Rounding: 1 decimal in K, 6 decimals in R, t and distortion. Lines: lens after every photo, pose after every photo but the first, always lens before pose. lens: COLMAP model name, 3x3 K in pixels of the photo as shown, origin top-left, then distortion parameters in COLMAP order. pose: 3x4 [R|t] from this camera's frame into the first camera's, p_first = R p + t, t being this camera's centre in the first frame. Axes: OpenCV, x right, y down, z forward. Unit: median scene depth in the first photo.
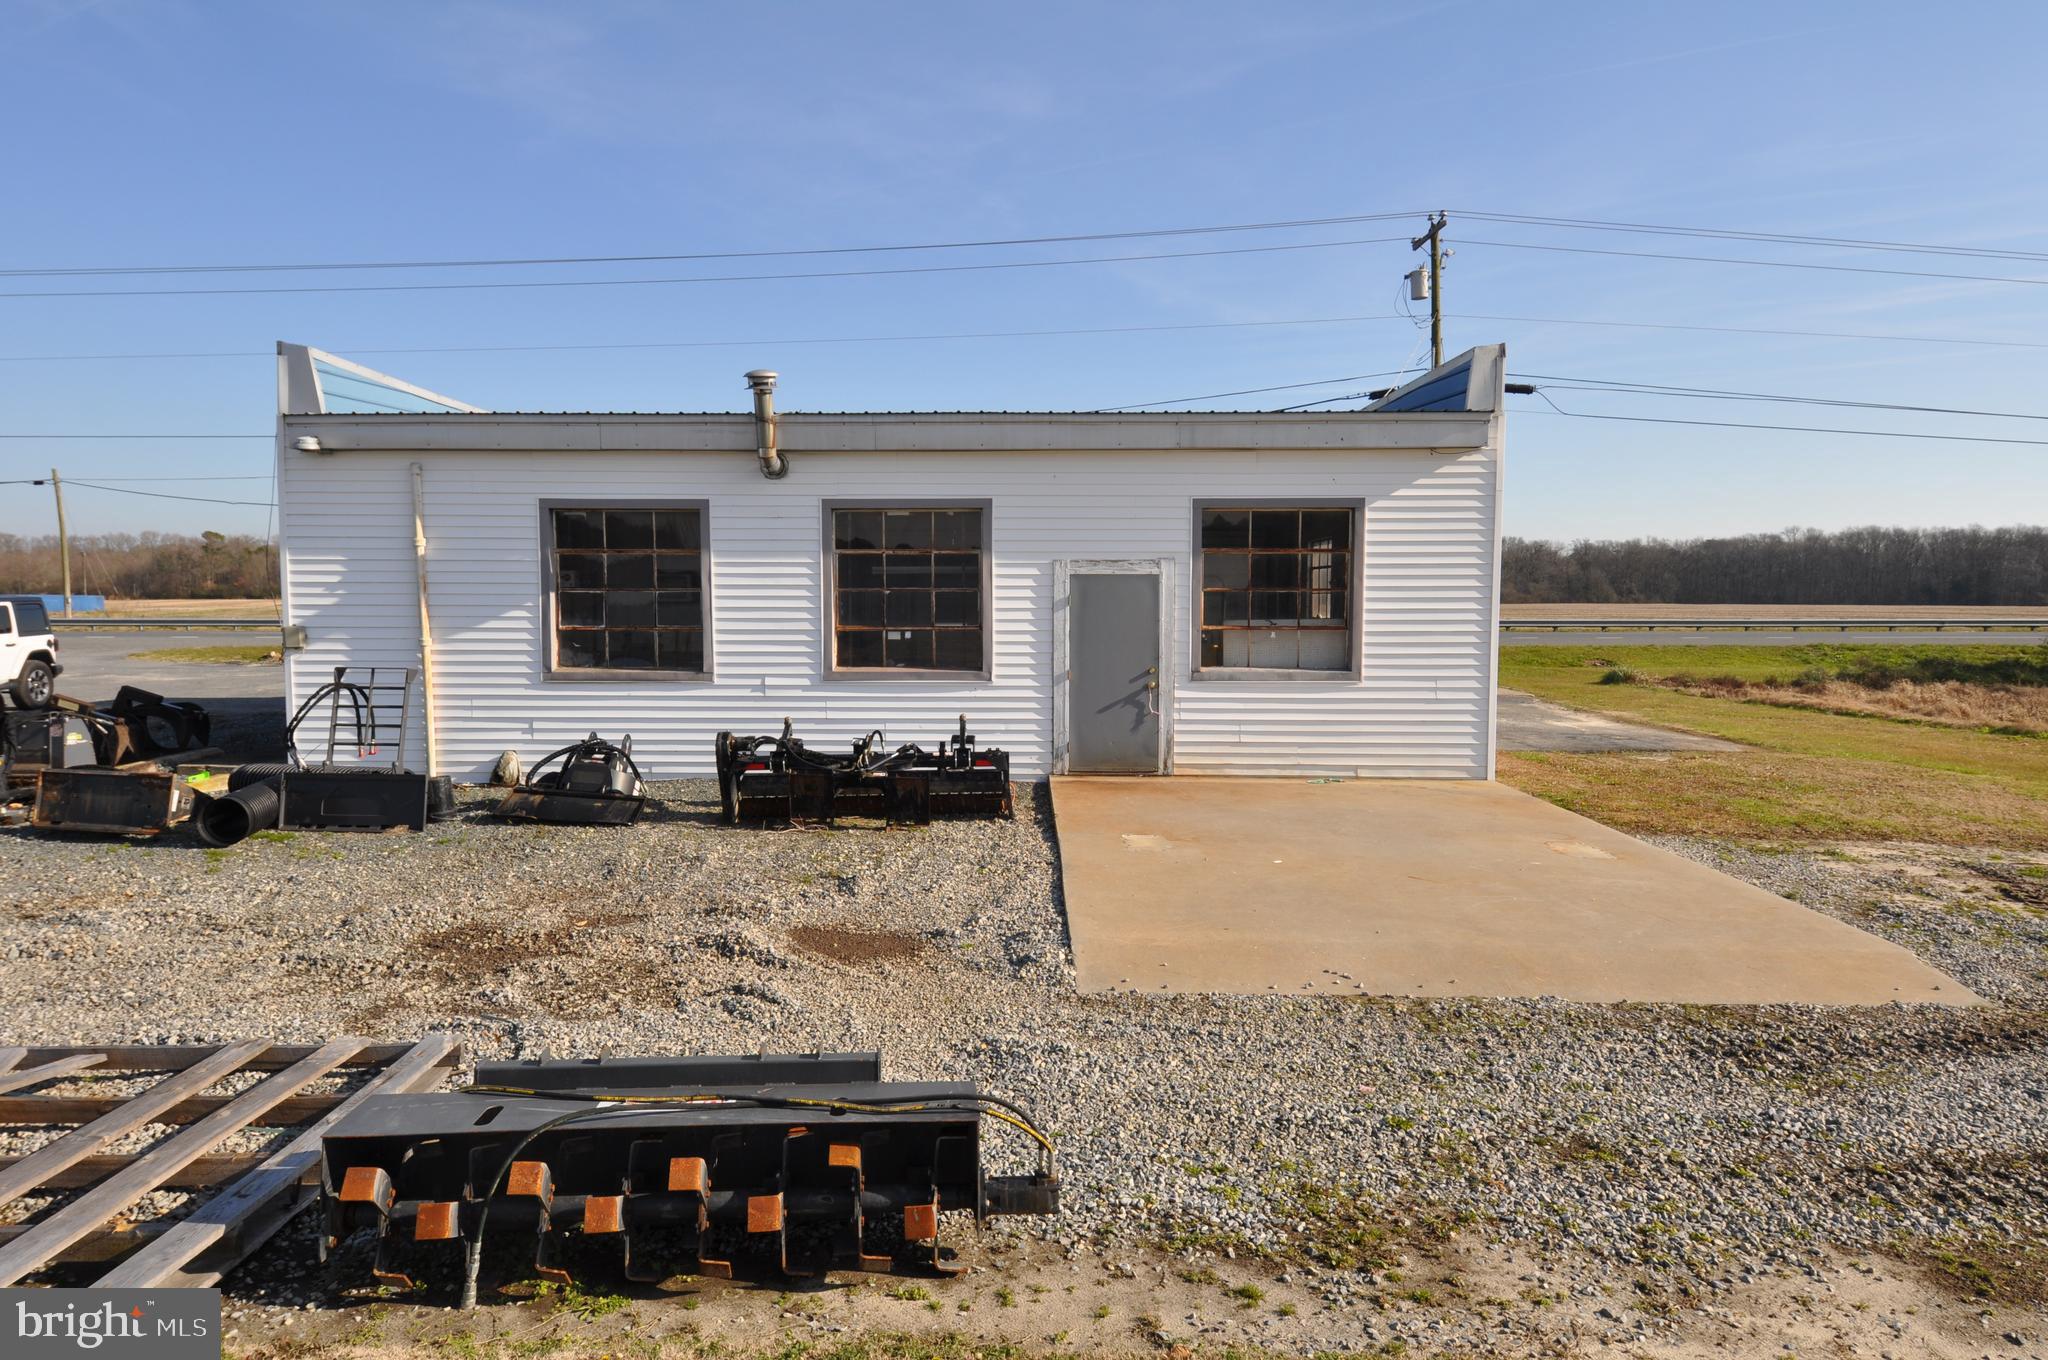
lens RADIAL K [[1289.3, 0, 1024.0], [0, 1289.3, 680.0], [0, 0, 1]] dist [0.052023, -0.000020]
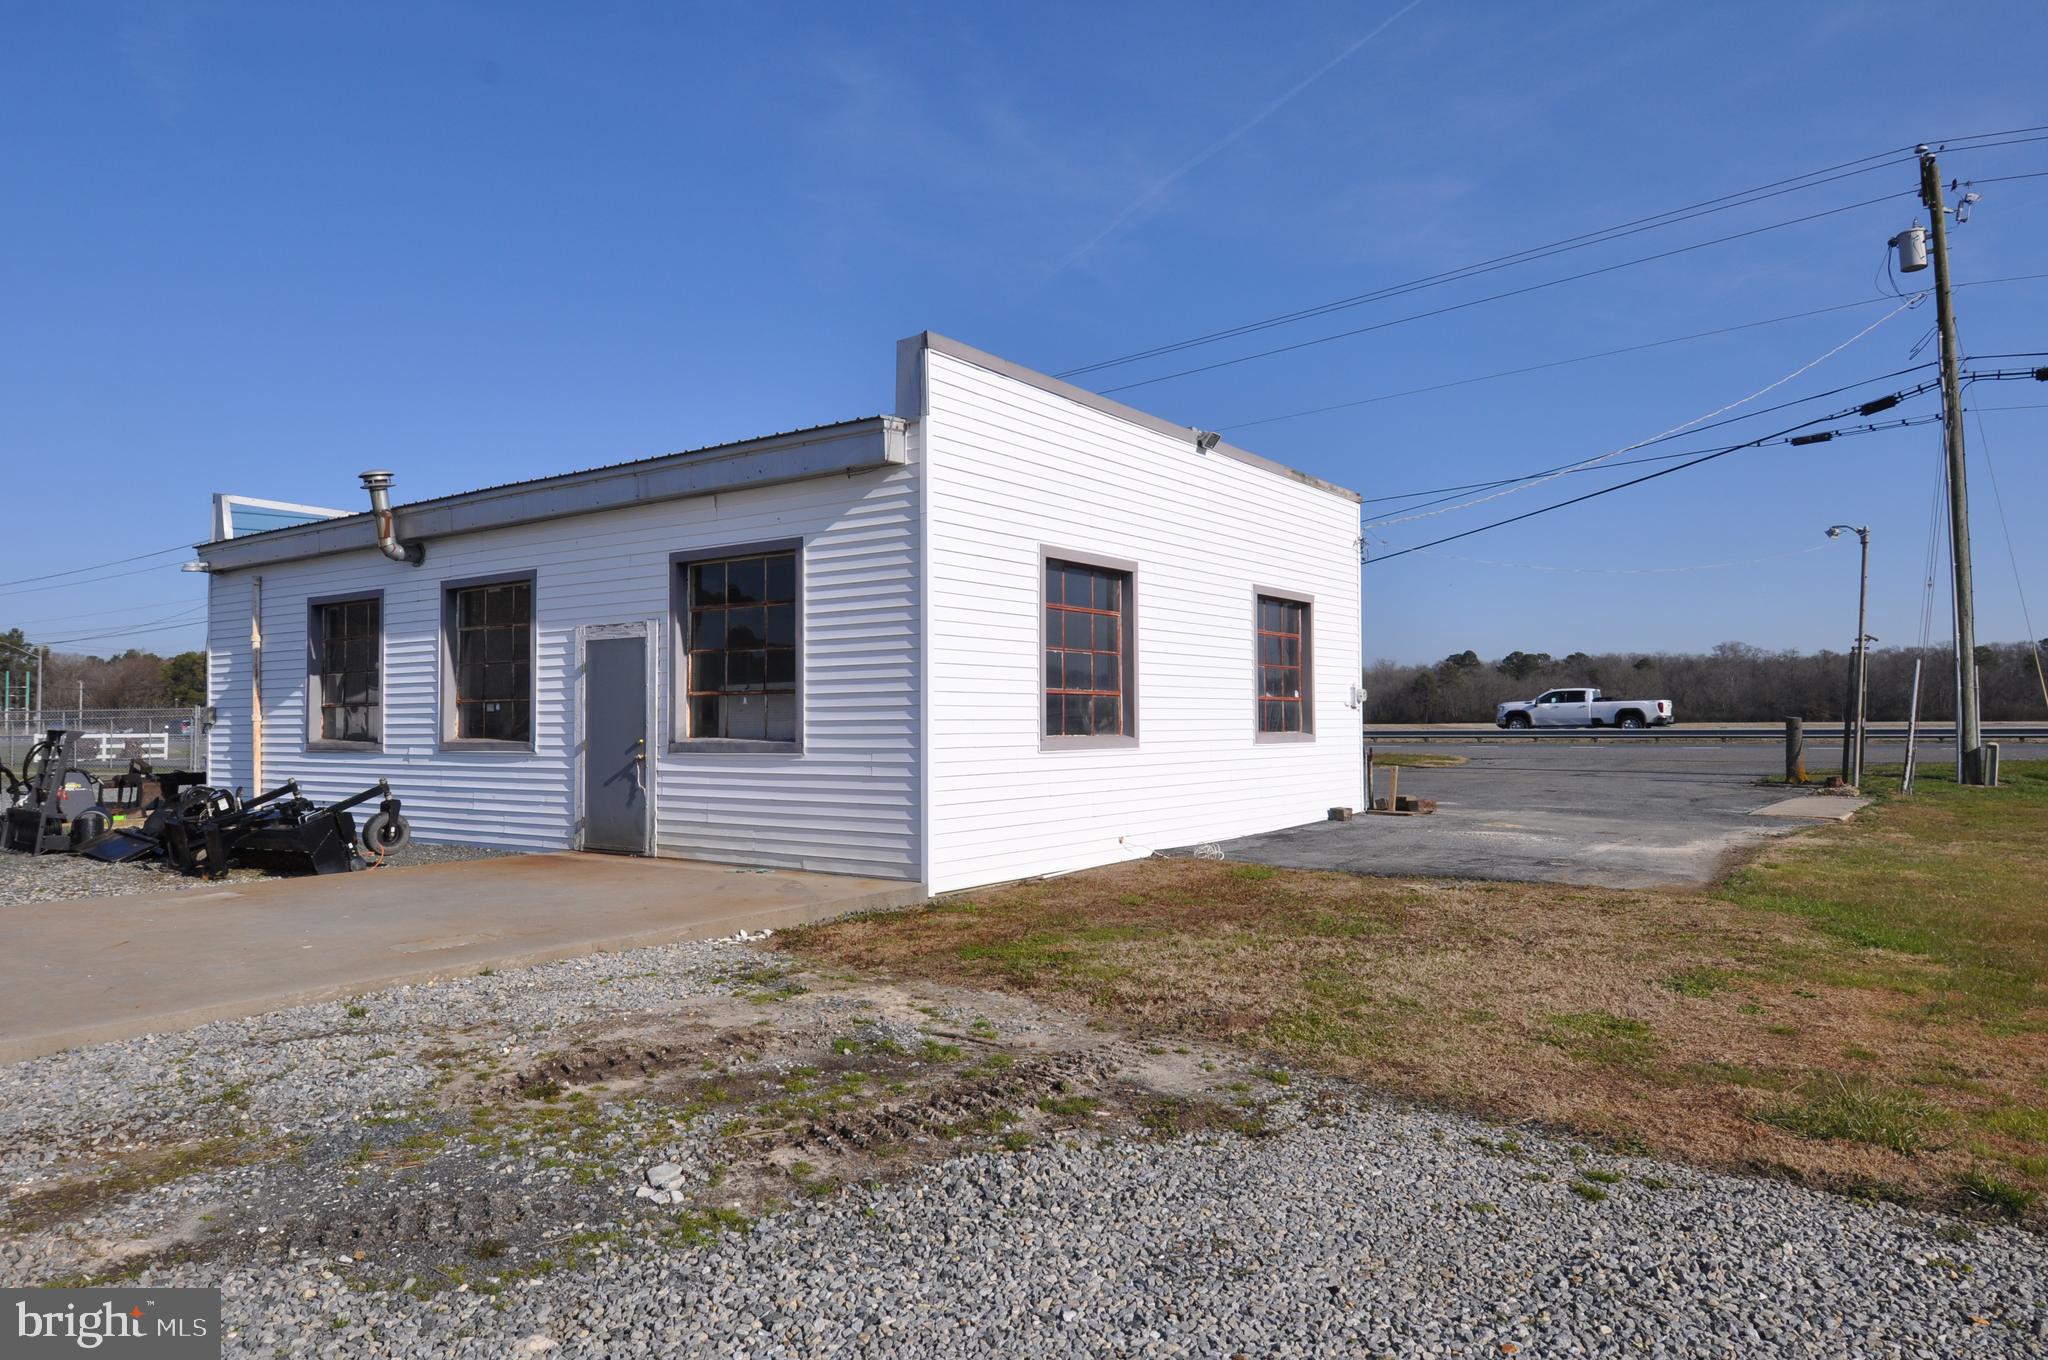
lens RADIAL K [[1305.3, 0, 1024.0], [0, 1305.3, 680.0], [0, 0, 1]] dist [-0.006880, -0.000919]
pose [[0.832677, -0.026003, -0.553148, 0.841240], [-0.019173, 0.996944, -0.075727, 0.014457], [0.553427, 0.073662, 0.829634, 0.374968]]
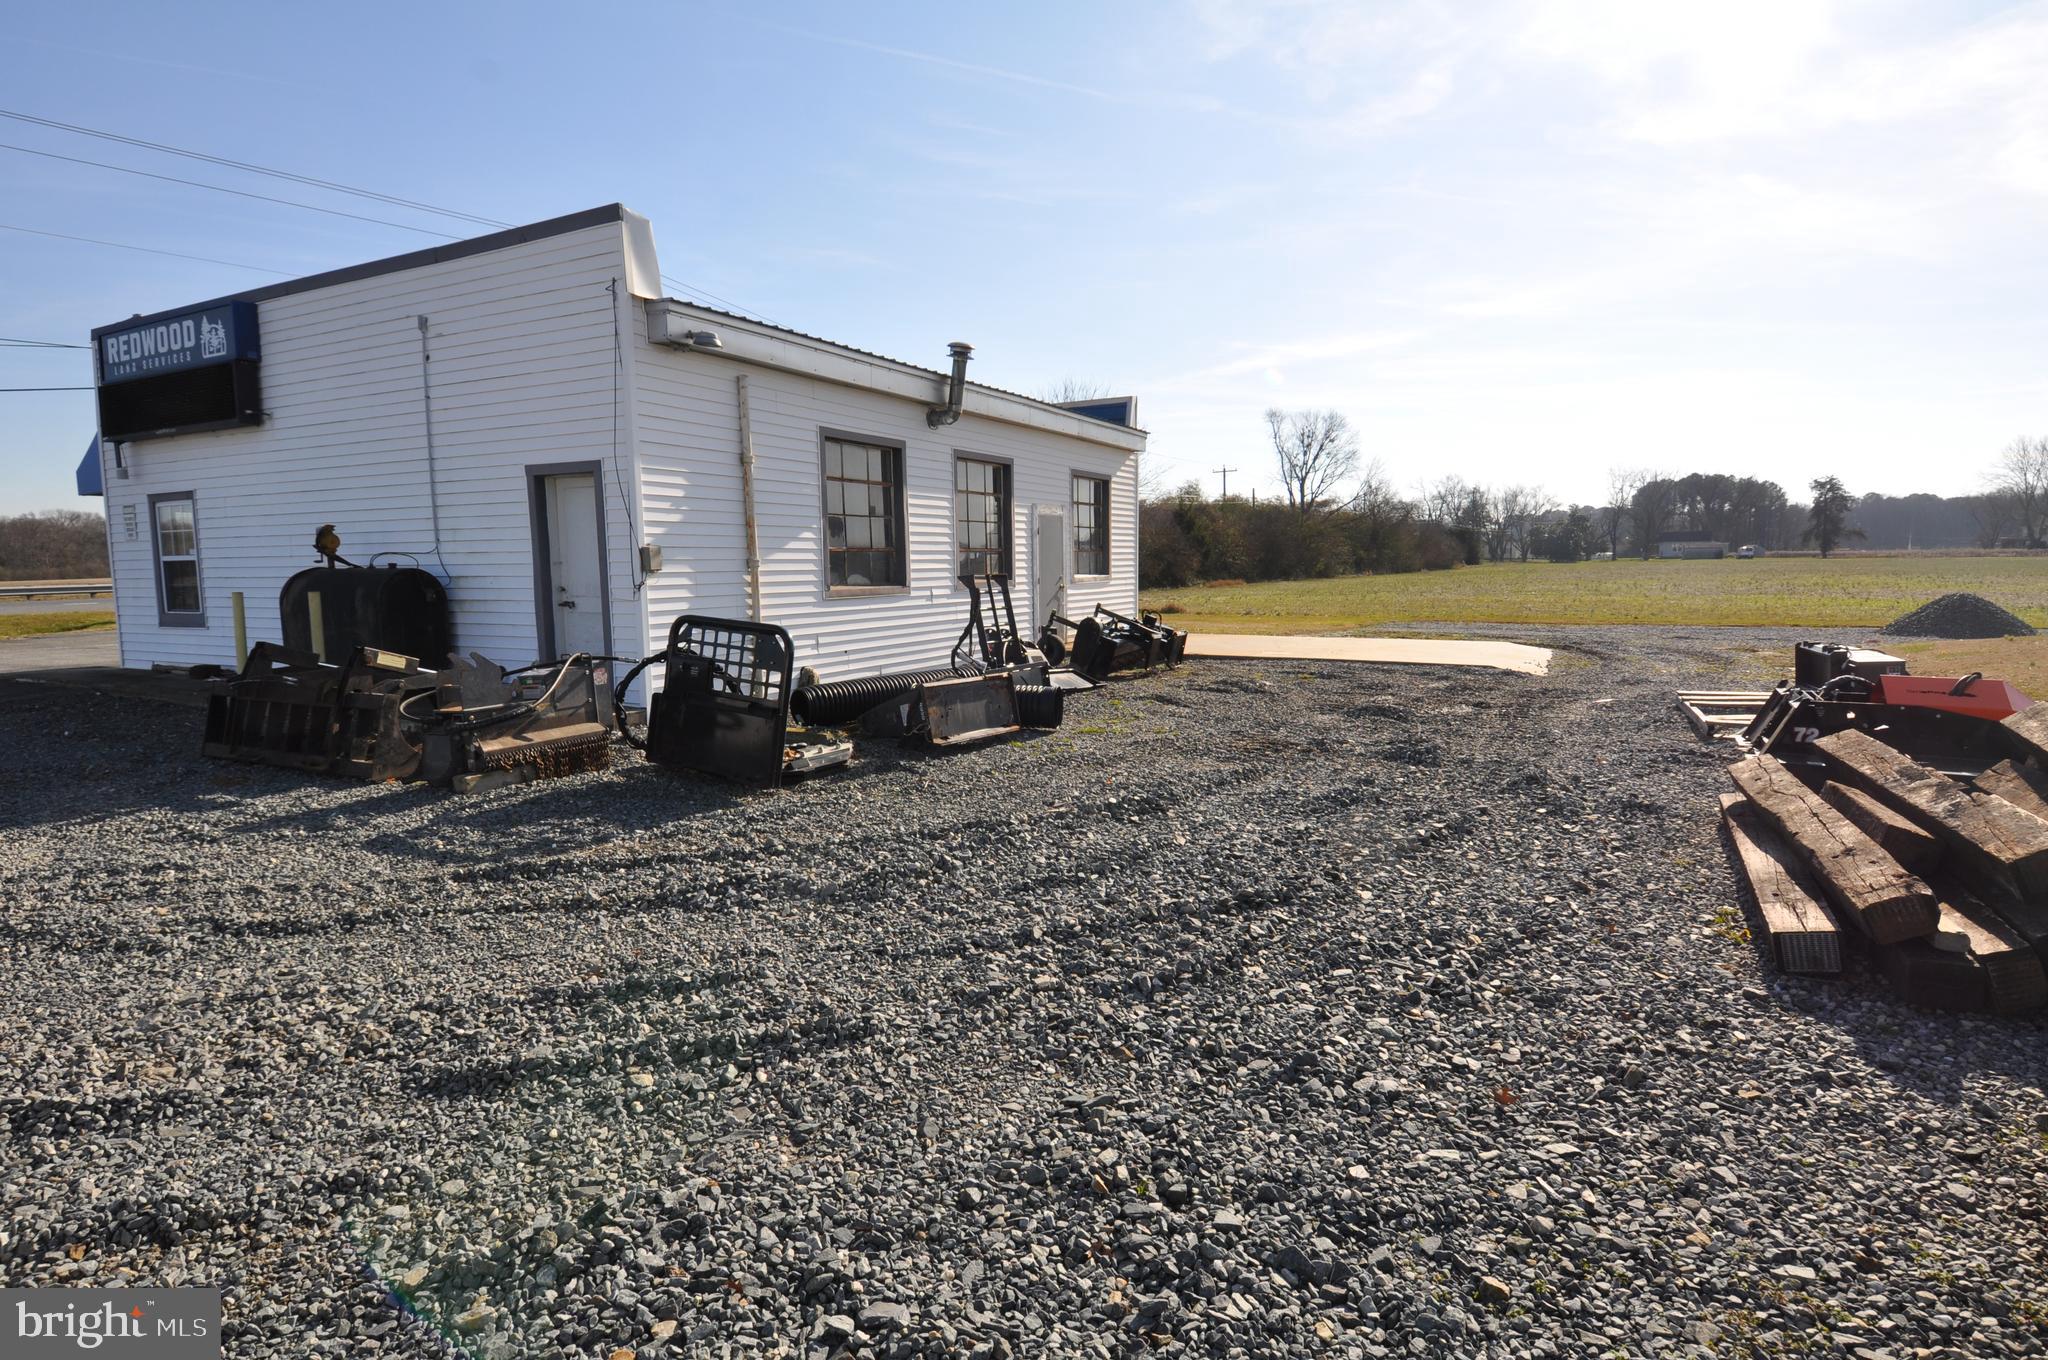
lens RADIAL K [[1061.0, 0, 1007.6], [0, 1061.0, 675.1], [0, 0, 1]] dist [0.060365, -0.060836]
pose [[0.446626, -0.102188, 0.888866, -1.096277], [0.056686, 0.994692, 0.085872, -0.003243], [-0.892923, 0.012034, 0.450049, 0.474870]]
